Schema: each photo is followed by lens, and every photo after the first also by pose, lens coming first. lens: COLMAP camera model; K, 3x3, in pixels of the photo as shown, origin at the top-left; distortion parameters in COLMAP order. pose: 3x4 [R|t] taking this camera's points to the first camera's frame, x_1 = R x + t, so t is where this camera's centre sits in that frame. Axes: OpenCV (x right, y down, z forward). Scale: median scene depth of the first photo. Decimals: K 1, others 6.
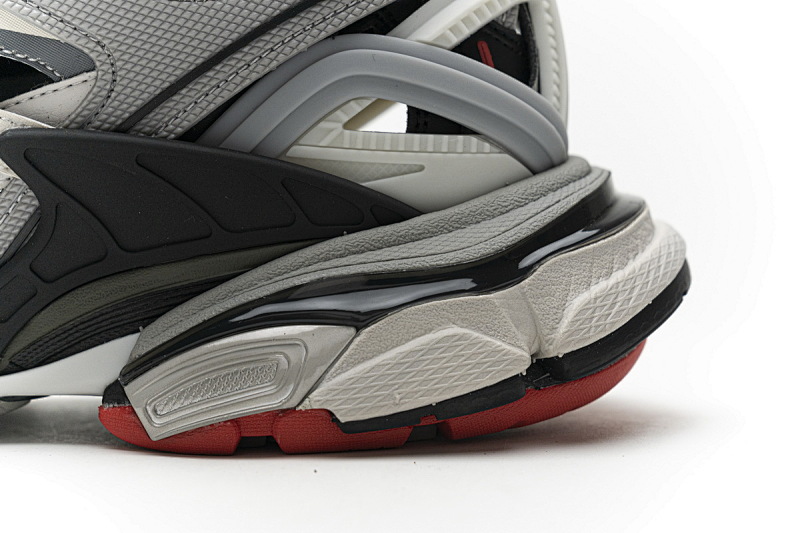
lens RADIAL K [[1519.1, 0, 397.8], [0, 1519.1, 260.6], [0, 0, 1]] dist [0.007251, 0.000000]
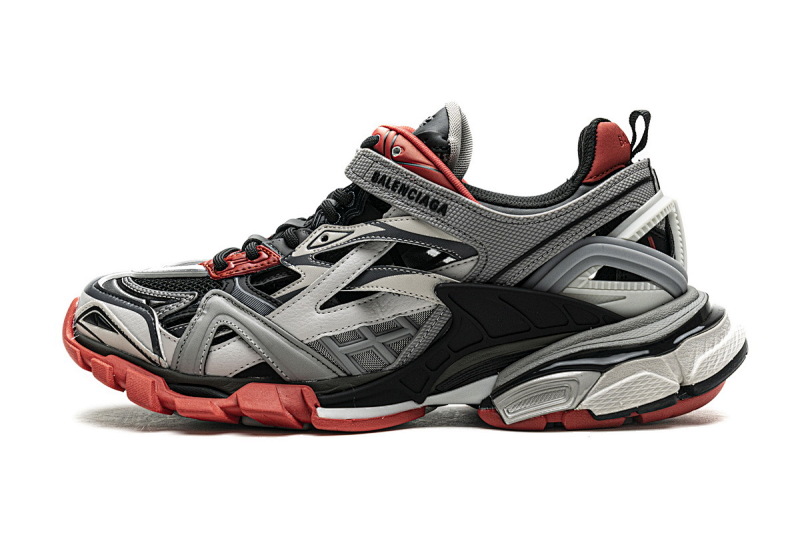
lens RADIAL K [[1281.6, 0, 399.2], [0, 1281.6, 260.2], [0, 0, 1]] dist [-0.003910, 0.000000]
pose [[0.999629, -0.009309, -0.025599, -0.263887], [0.008442, 0.999395, -0.033736, -0.056612], [0.025898, 0.033508, 0.999103, -0.847288]]
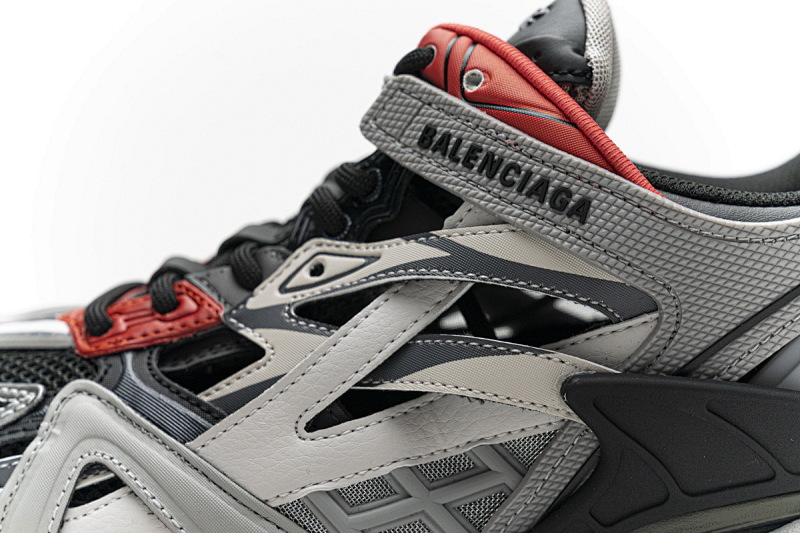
lens RADIAL K [[1519.1, 0, 394.7], [0, 1519.1, 269.2], [0, 0, 1]] dist [0.007251, 0.000000]
pose [[0.999033, -0.009715, -0.042877, -0.324752], [0.009117, 0.999859, -0.014111, -0.139903], [0.043008, 0.013707, 0.998981, 0.012291]]
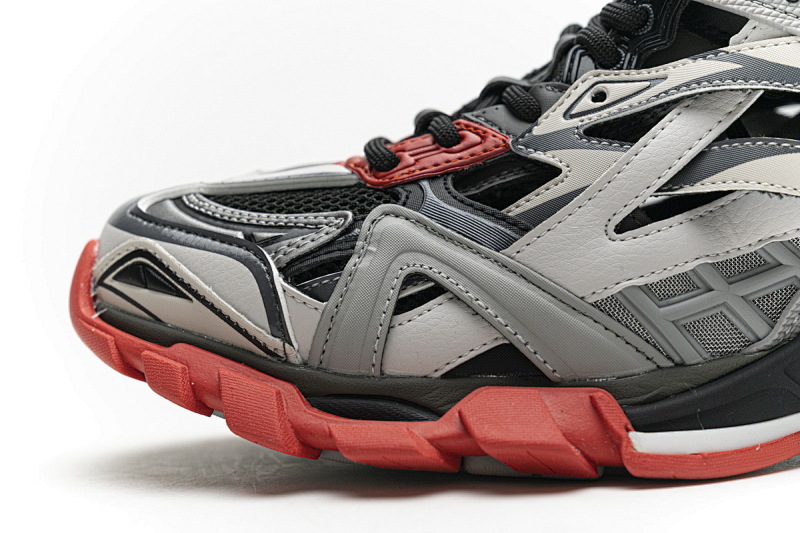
lens RADIAL K [[1519.1, 0, 399.1], [0, 1519.1, 268.4], [0, 0, 1]] dist [0.007251, 0.000000]
pose [[0.998961, -0.043848, 0.012430, -0.594243], [0.044193, 0.998603, -0.028951, 0.000843], [-0.011144, 0.029470, 0.999504, -0.073222]]
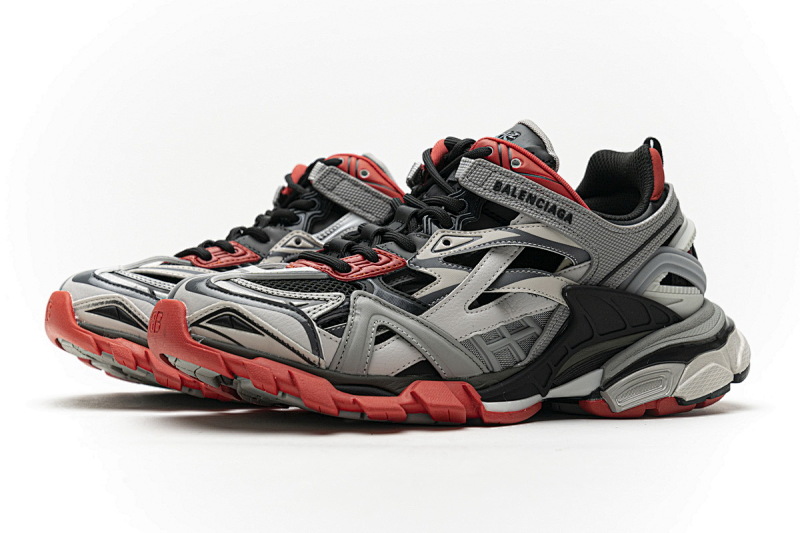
lens RADIAL K [[1385.9, 0, 375.7], [0, 1385.9, 261.4], [0, 0, 1]] dist [0.032669, 0.000000]
pose [[0.874221, 0.011359, 0.485396, -1.569821], [0.020146, 0.998017, -0.059639, 0.001016], [-0.485110, 0.061916, 0.872258, -0.766254]]
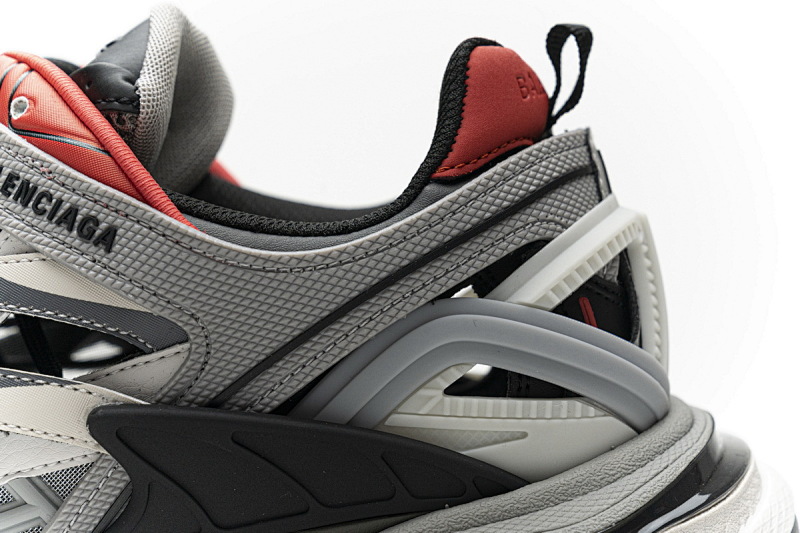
lens RADIAL K [[1519.1, 0, 397.6], [0, 1519.1, 267.6], [0, 0, 1]] dist [0.007251, 0.000000]
pose [[0.999849, -0.008250, -0.015277, -0.050506], [0.007648, 0.999207, -0.039073, -0.133312], [0.015587, 0.038950, 0.999120, 0.032978]]
